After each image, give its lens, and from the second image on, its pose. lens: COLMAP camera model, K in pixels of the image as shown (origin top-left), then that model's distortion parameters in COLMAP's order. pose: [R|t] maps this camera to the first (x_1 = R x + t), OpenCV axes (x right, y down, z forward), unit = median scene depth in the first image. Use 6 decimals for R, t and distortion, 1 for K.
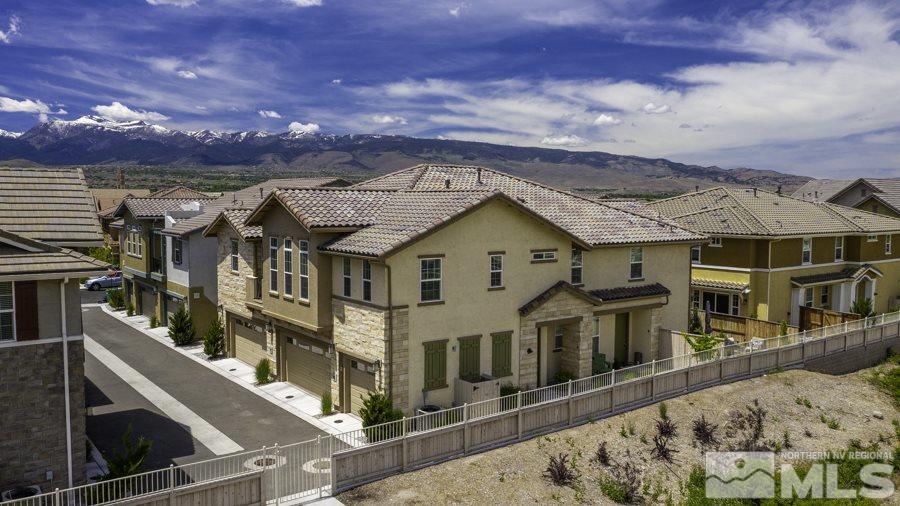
lens RADIAL K [[704.2, 0, 447.3], [0, 704.2, 297.7], [0, 0, 1]] dist [0.010002, 0.002052]
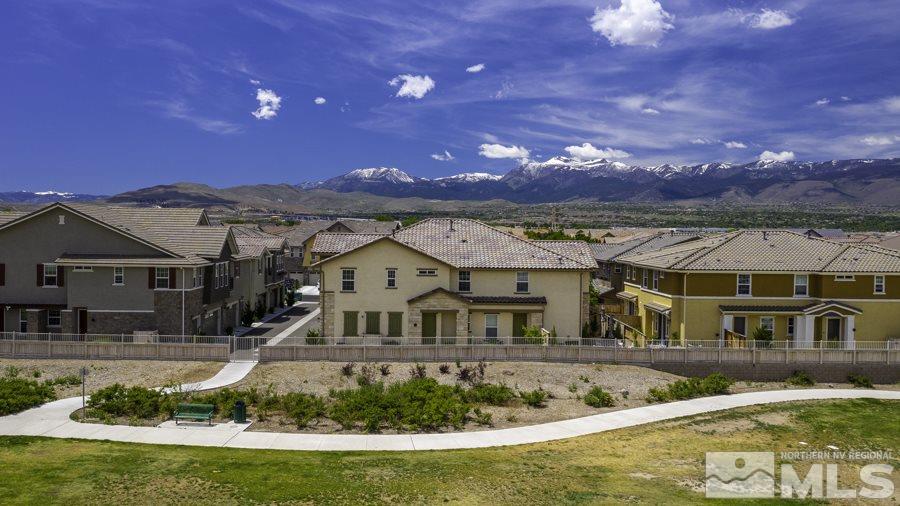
lens RADIAL K [[735.4, 0, 421.3], [0, 735.4, 252.6], [0, 0, 1]] dist [-0.004189, -0.002440]
pose [[0.800657, 0.018720, -0.598830, 1.174336], [-0.086948, 0.992561, -0.085225, 0.048045], [0.592780, 0.120303, 0.796329, -0.461495]]
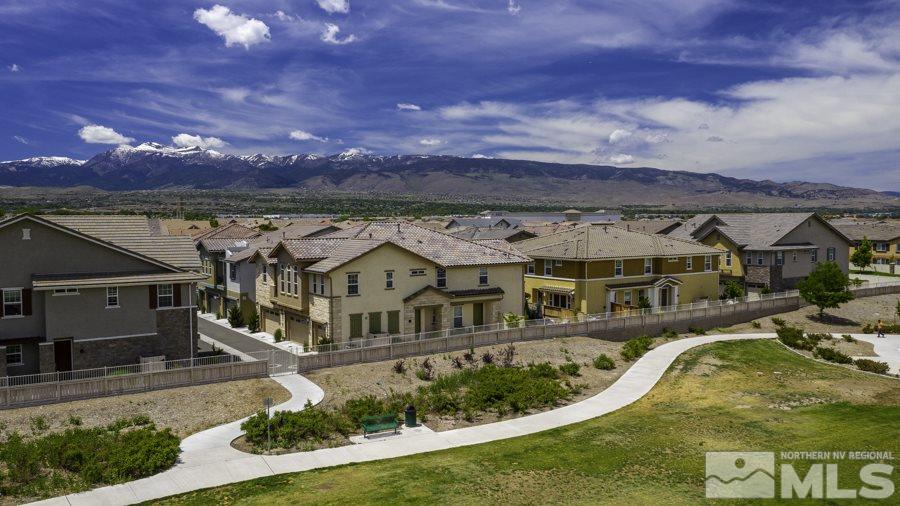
lens RADIAL K [[706.1, 0, 452.9], [0, 706.1, 221.6], [0, 0, 1]] dist [0.000934, -0.001651]
pose [[0.997409, -0.013938, -0.070578, 0.357818], [0.004452, 0.991130, -0.132823, 0.059296], [0.071803, 0.132165, 0.988624, -0.908315]]
